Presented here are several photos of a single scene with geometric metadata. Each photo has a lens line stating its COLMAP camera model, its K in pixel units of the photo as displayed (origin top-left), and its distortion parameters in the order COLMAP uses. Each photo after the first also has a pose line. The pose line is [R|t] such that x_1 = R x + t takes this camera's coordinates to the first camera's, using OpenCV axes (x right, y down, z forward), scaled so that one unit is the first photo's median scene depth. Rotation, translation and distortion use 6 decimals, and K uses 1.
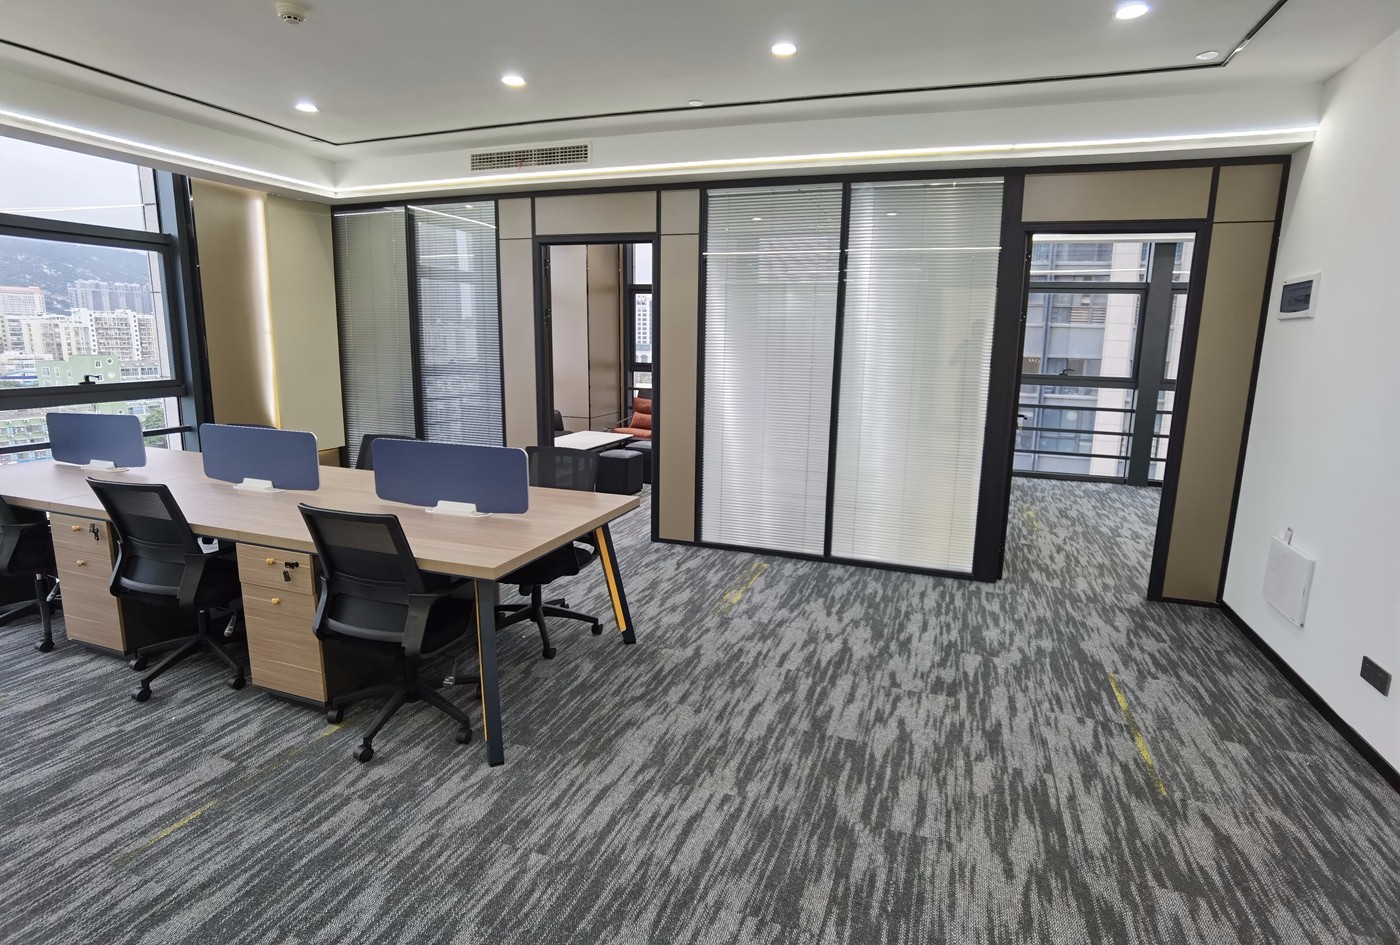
lens RADIAL K [[719.2, 0, 700.0], [0, 719.2, 472.5], [0, 0, 1]] dist [-0.065607, 0.036165]
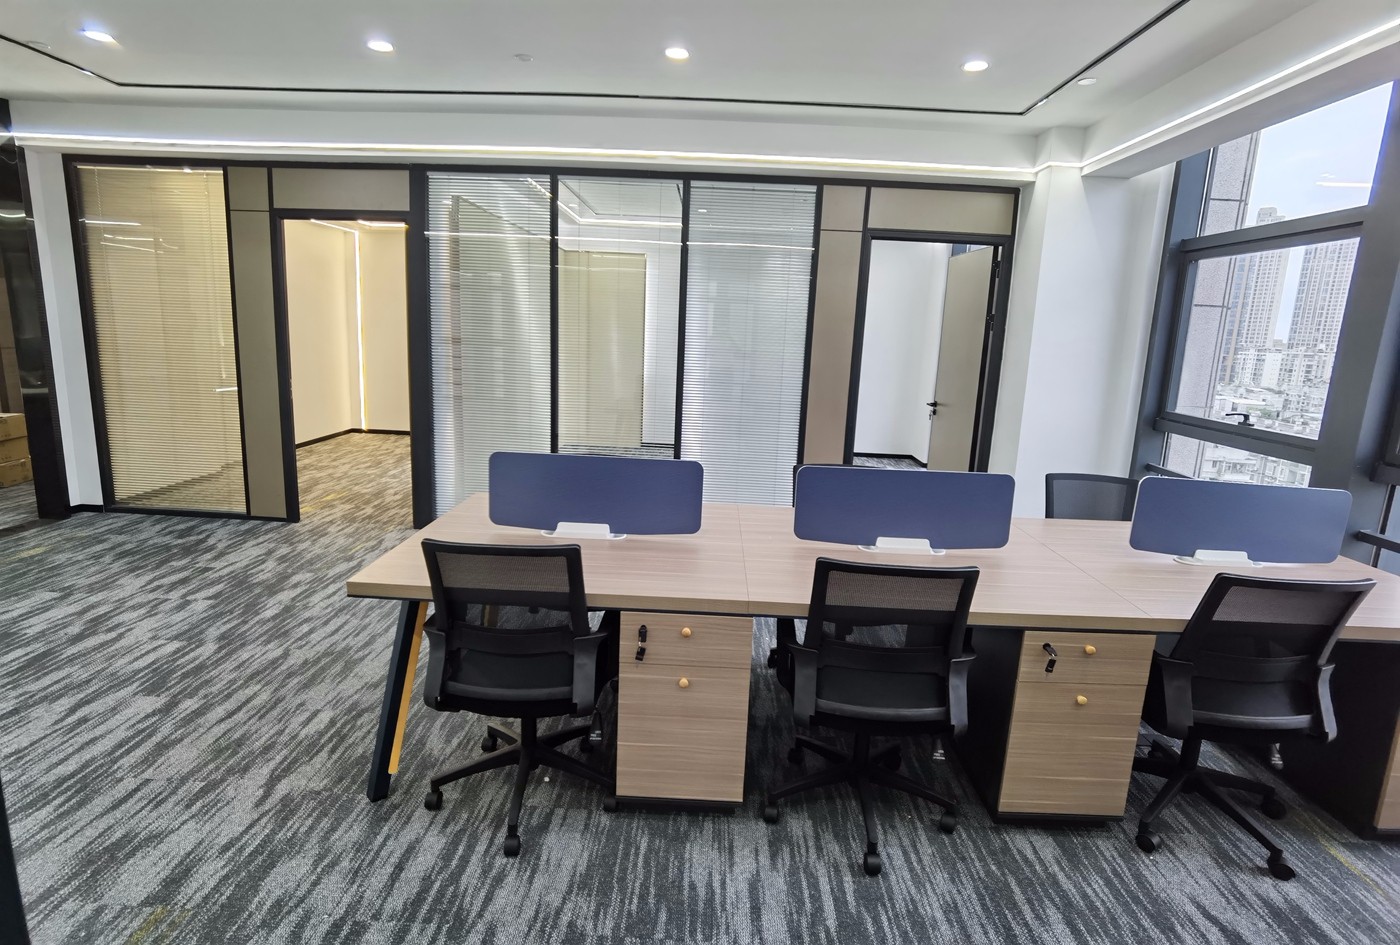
lens RADIAL K [[719.2, 0, 700.0], [0, 719.2, 472.5], [0, 0, 1]] dist [-0.065607, 0.036165]
pose [[-0.944283, 0.000201, -0.329134, -0.215256], [-0.123082, 0.927229, 0.353689, -0.388899], [0.305254, 0.374494, -0.875543, 2.014291]]
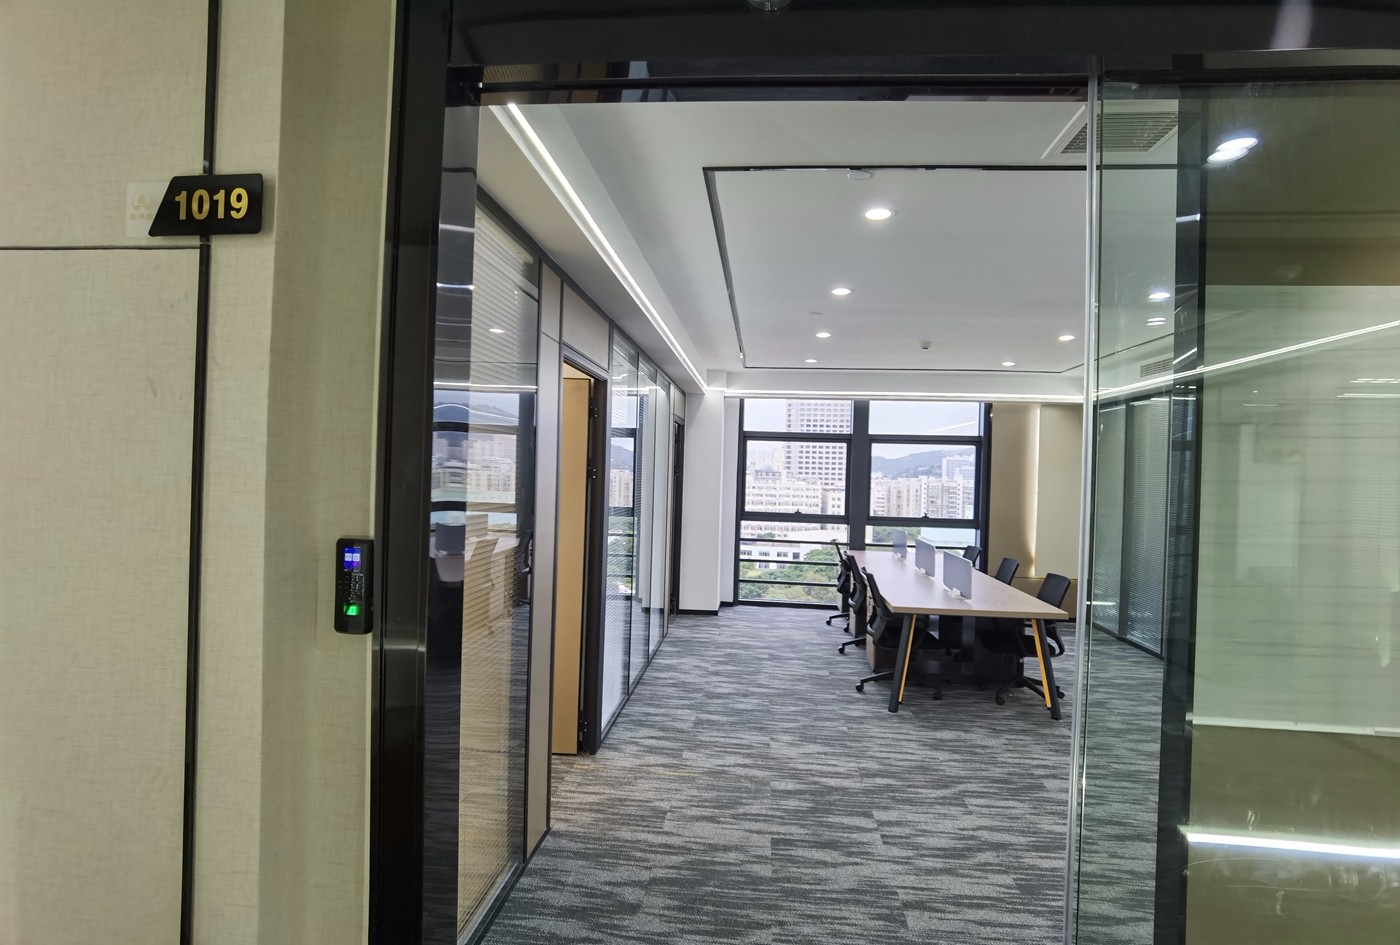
lens RADIAL K [[719.2, 0, 700.0], [0, 719.2, 472.5], [0, 0, 1]] dist [-0.065607, 0.036165]
pose [[0.242504, -0.016079, -0.970017, 1.391220], [-0.195138, 0.978619, -0.065006, -0.005930], [0.950323, 0.205051, 0.234181, -0.093186]]
